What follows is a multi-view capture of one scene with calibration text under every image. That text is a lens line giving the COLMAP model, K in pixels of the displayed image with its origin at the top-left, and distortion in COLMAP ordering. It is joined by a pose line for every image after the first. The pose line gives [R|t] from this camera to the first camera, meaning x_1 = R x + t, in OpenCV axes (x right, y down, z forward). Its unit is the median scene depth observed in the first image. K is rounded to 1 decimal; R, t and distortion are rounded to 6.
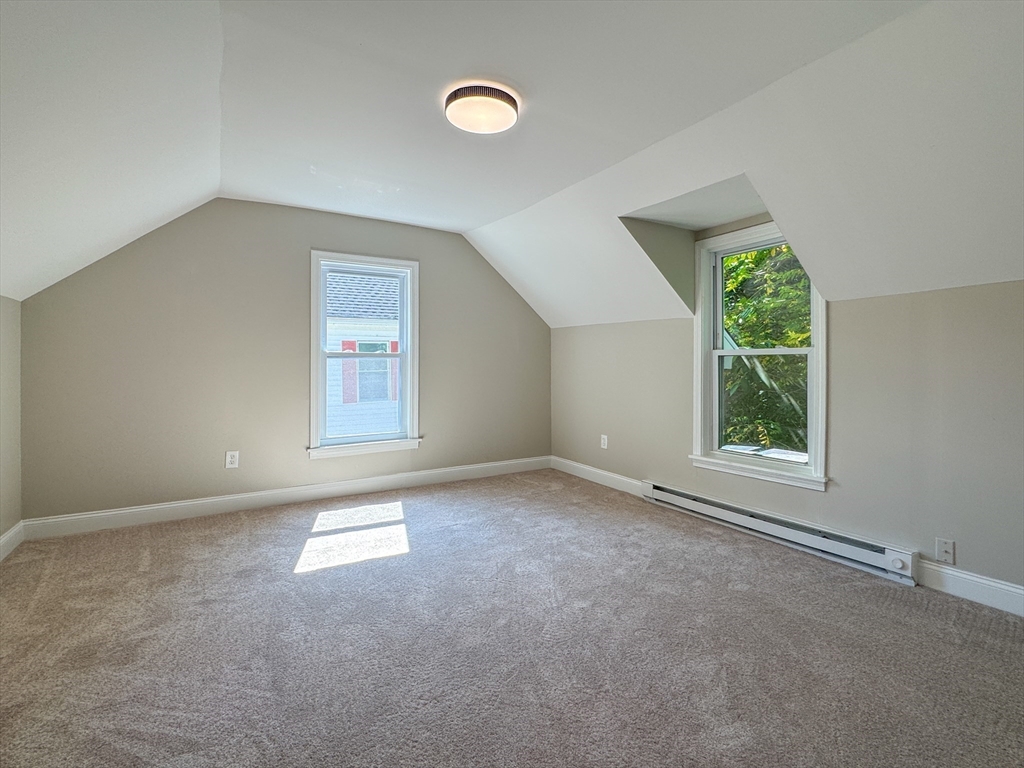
lens RADIAL K [[464.3, 0, 510.9], [0, 464.3, 369.2], [0, 0, 1]] dist [-0.001507, -0.000241]
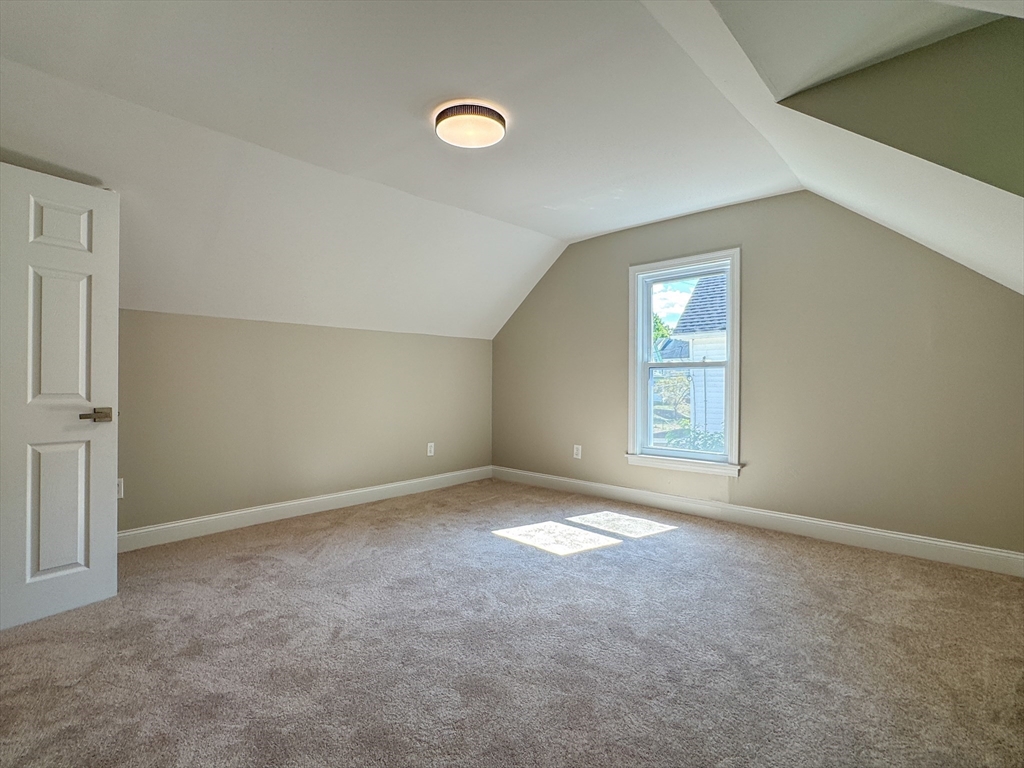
lens RADIAL K [[488.4, 0, 512.0], [0, 488.4, 384.0], [0, 0, 1]] dist [0.001501, 0.000233]
pose [[0.294903, 0.006978, -0.955502, 0.676312], [-0.011015, 0.999932, 0.003903, 0.011586], [0.955464, 0.009374, 0.294960, 0.500893]]
